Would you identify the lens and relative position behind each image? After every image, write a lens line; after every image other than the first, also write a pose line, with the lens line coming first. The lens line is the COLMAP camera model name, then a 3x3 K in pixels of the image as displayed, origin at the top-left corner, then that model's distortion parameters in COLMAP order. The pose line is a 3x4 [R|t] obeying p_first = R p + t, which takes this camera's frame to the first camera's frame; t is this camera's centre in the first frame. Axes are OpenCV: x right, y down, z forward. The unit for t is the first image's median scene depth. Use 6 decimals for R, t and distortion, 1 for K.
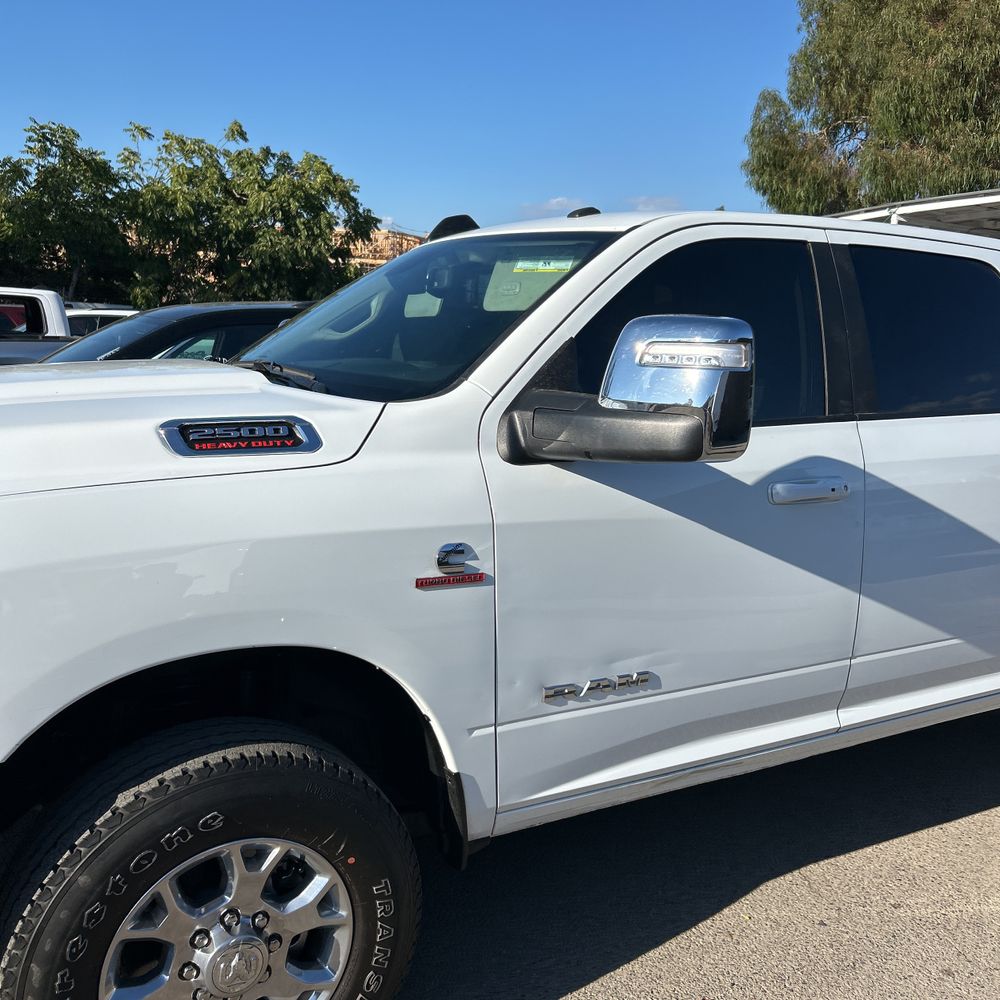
lens RADIAL K [[1014.2, 0, 492.1], [0, 1014.2, 498.9], [0, 0, 1]] dist [0.023602, 0.000000]
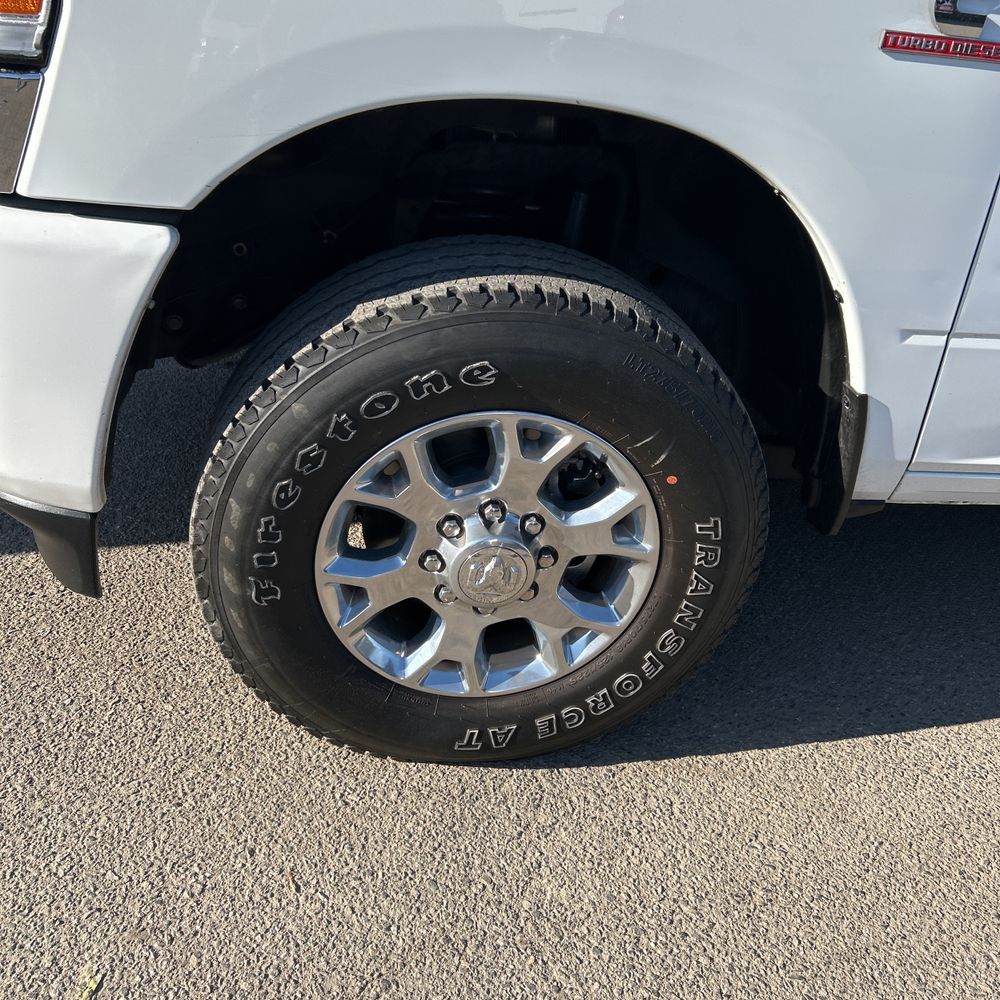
lens RADIAL K [[1014.2, 0, 490.4], [0, 1014.2, 478.8], [0, 0, 1]] dist [0.023602, 0.000000]
pose [[0.917333, 0.247129, -0.312133, -0.037116], [-0.129380, 0.926512, 0.353322, 0.126086], [0.376511, -0.283730, 0.881894, 0.345014]]
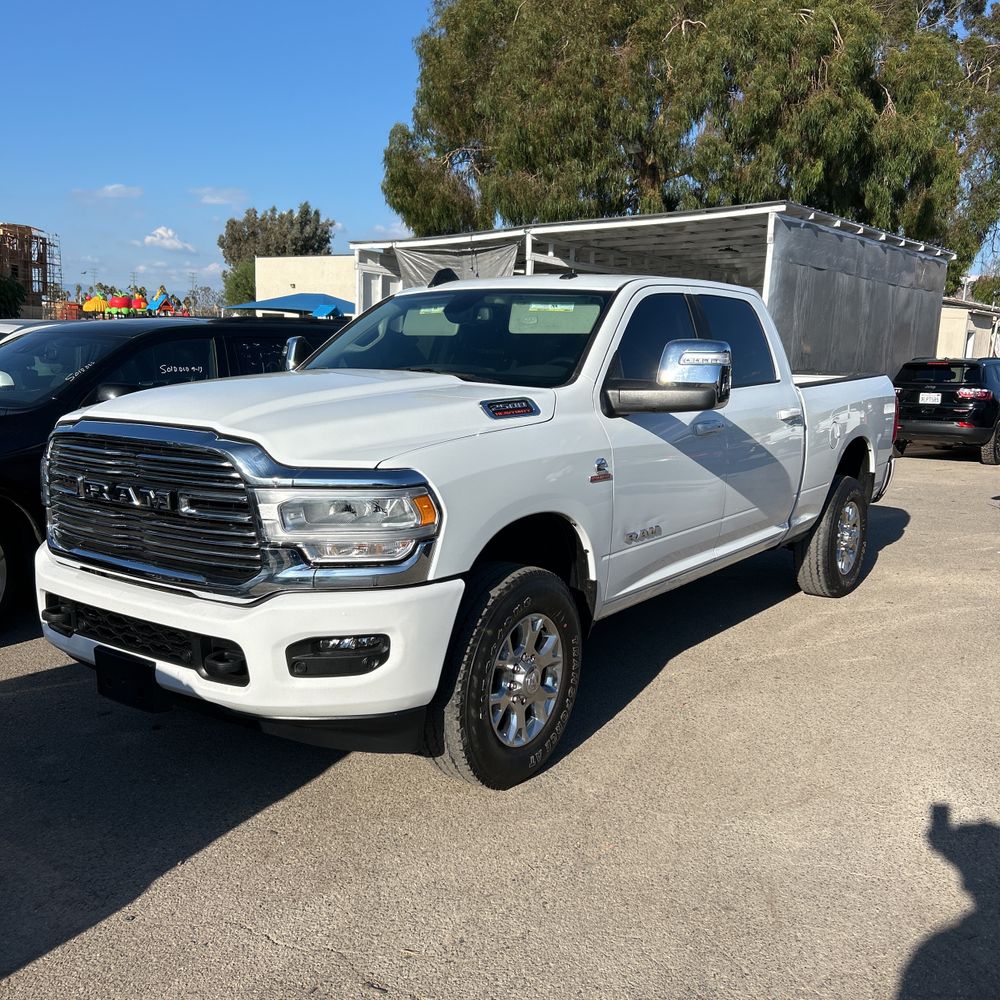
lens RADIAL K [[1014.2, 0, 492.5], [0, 1014.2, 502.4], [0, 0, 1]] dist [0.023602, 0.000000]
pose [[0.916447, -0.082217, 0.391618, -0.959470], [0.078511, 0.996587, 0.025496, 0.059453], [-0.392378, 0.007381, 0.919774, -0.687937]]
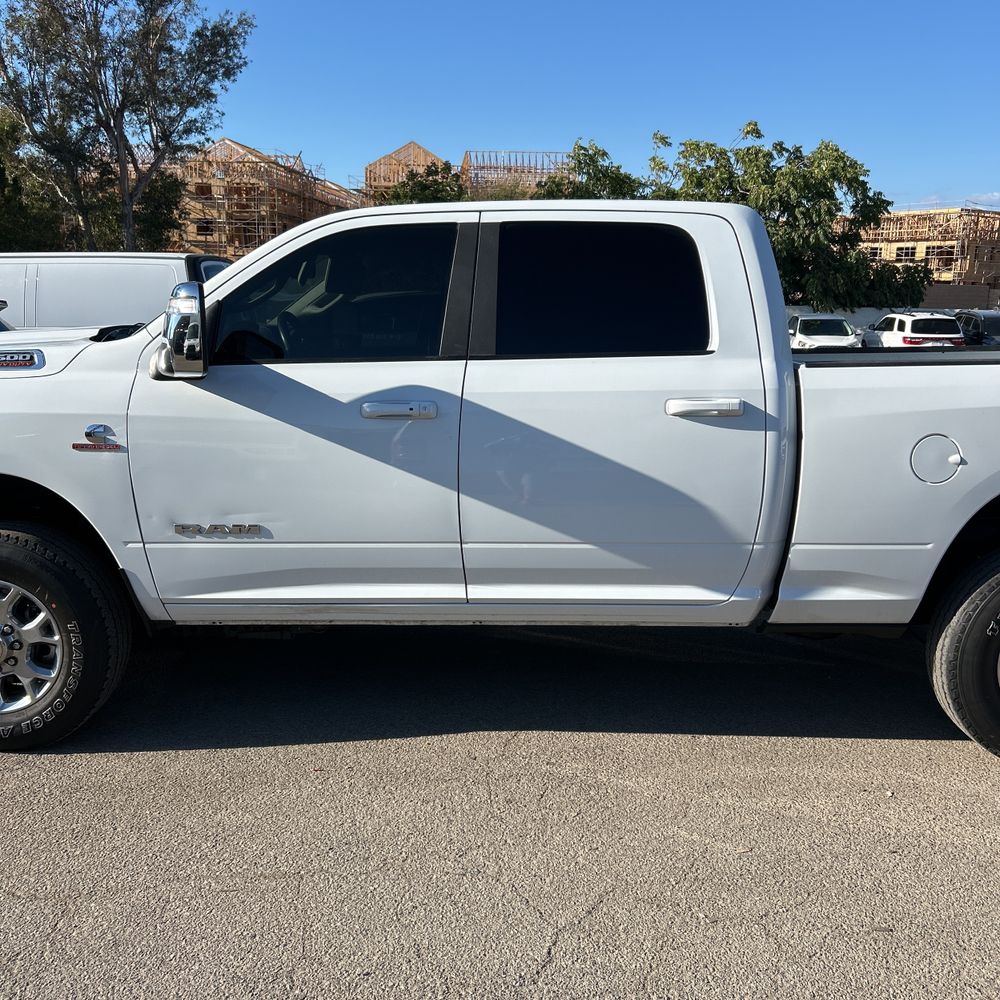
lens RADIAL K [[1014.2, 0, 525.2], [0, 1014.2, 483.8], [0, 0, 1]] dist [0.023602, 0.000000]
pose [[0.856460, 0.053246, -0.513460, 1.373013], [-0.057364, 0.998323, 0.007841, 0.083971], [0.513016, 0.022738, 0.858078, -0.079314]]
